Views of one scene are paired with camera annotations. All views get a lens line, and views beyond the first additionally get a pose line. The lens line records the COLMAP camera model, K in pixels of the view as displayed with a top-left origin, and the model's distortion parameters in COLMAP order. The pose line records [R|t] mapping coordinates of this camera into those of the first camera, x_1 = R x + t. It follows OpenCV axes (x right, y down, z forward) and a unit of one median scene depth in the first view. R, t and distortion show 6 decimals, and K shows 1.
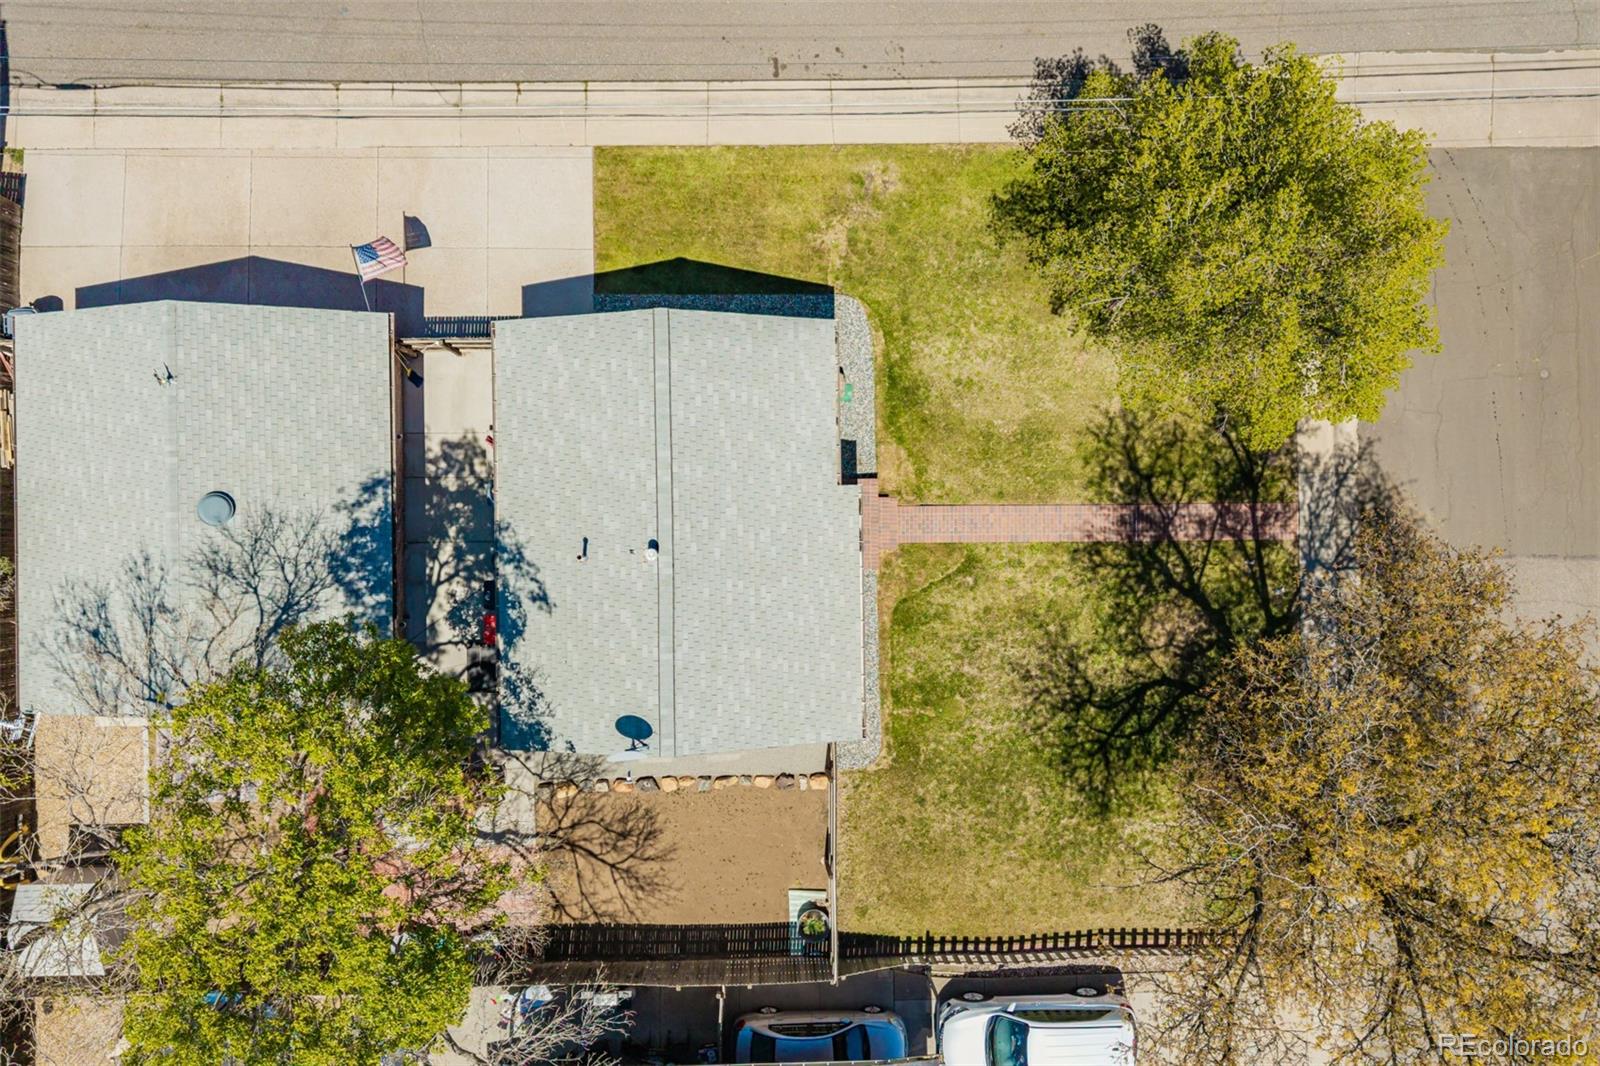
lens RADIAL K [[1256.8, 0, 800.1], [0, 1256.8, 547.5], [0, 0, 1]] dist [0.058951, -0.079776]
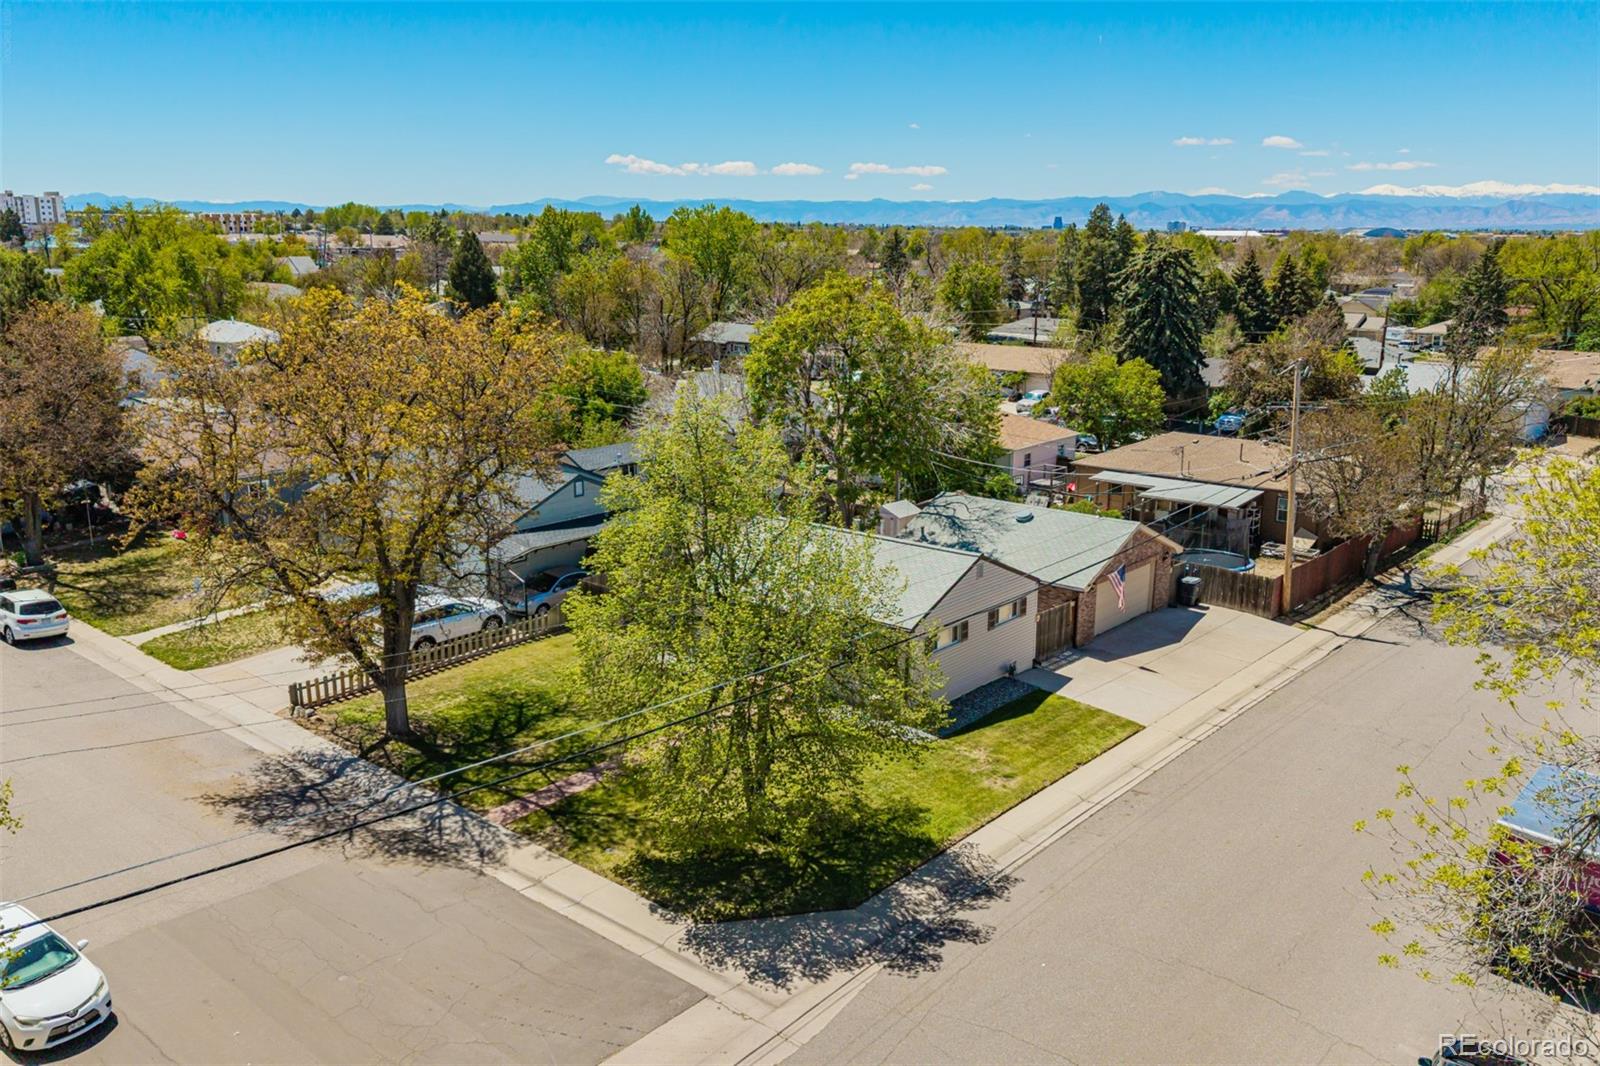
lens RADIAL K [[1264.6, 0, 800.0], [0, 1264.6, 533.0], [0, 0, 1]] dist [0.061611, -0.100450]
pose [[-0.656355, 0.162453, -0.736754, 0.959108], [-0.754057, -0.172871, 0.633651, -0.822774], [-0.024425, 0.971455, 0.235963, 0.527147]]
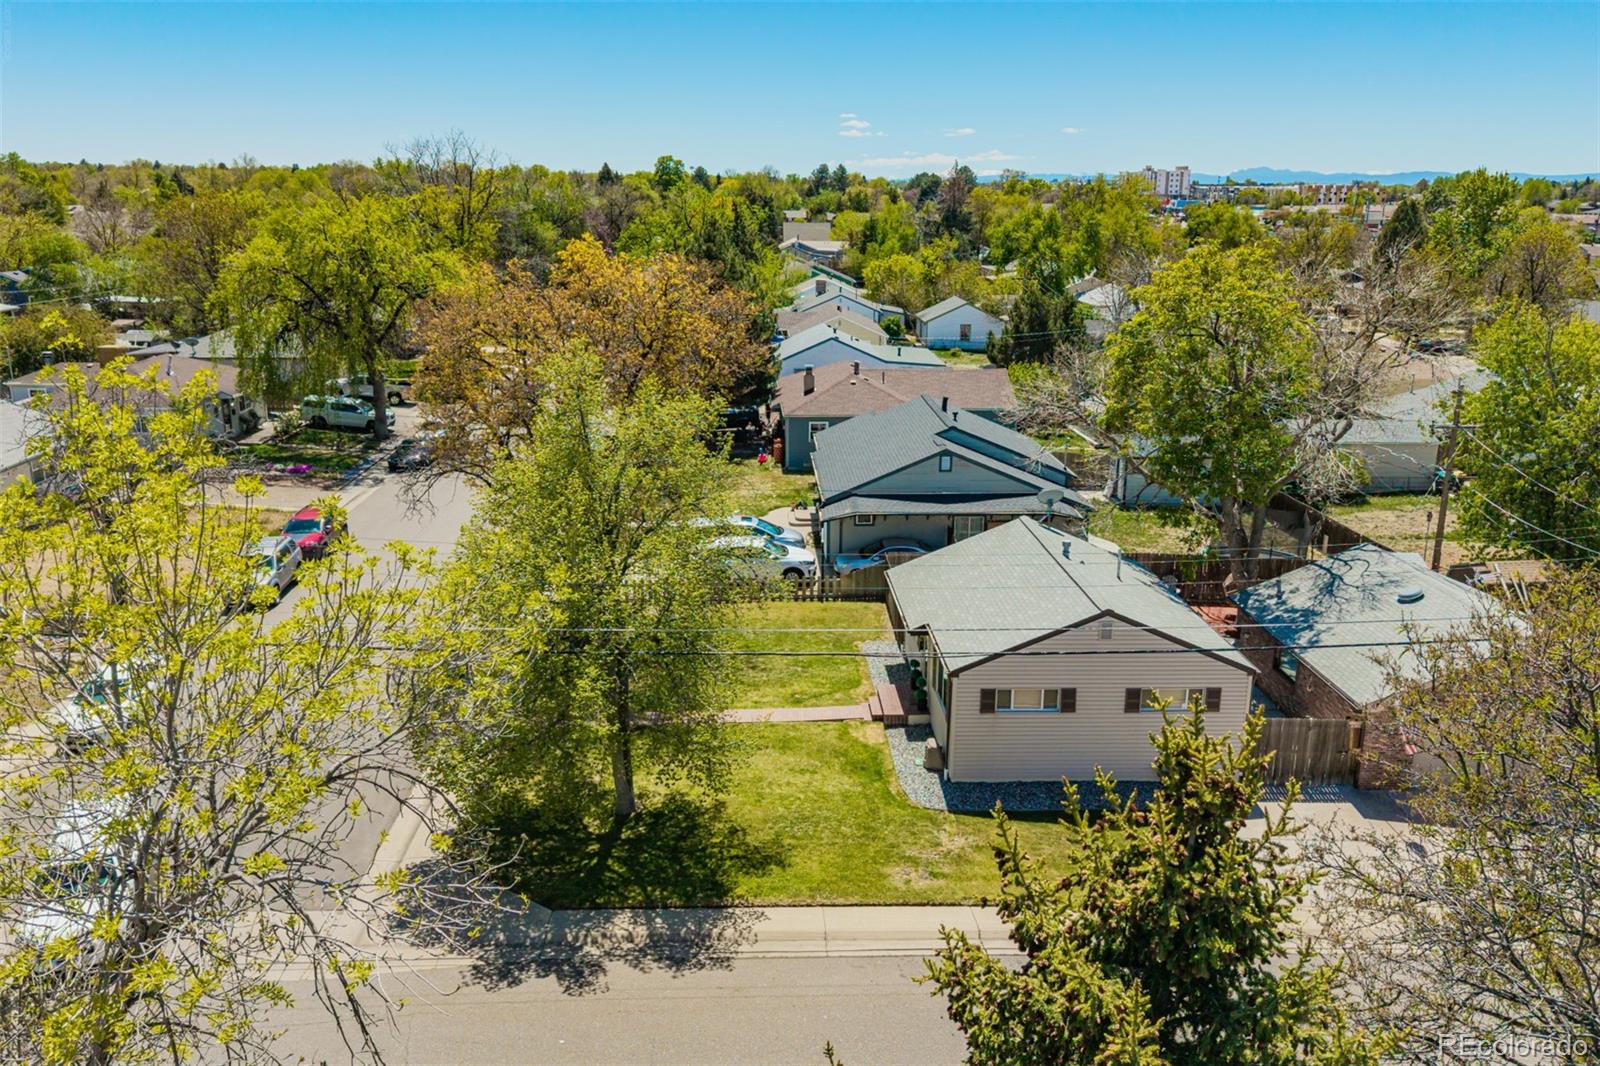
lens RADIAL K [[1256.8, 0, 800.1], [0, 1256.8, 547.5], [0, 0, 1]] dist [0.058951, -0.079776]
pose [[-0.999547, -0.008381, -0.028914, 0.171451], [-0.025325, -0.285217, 0.958128, -1.069204], [-0.016277, 0.958426, 0.284875, 0.524185]]
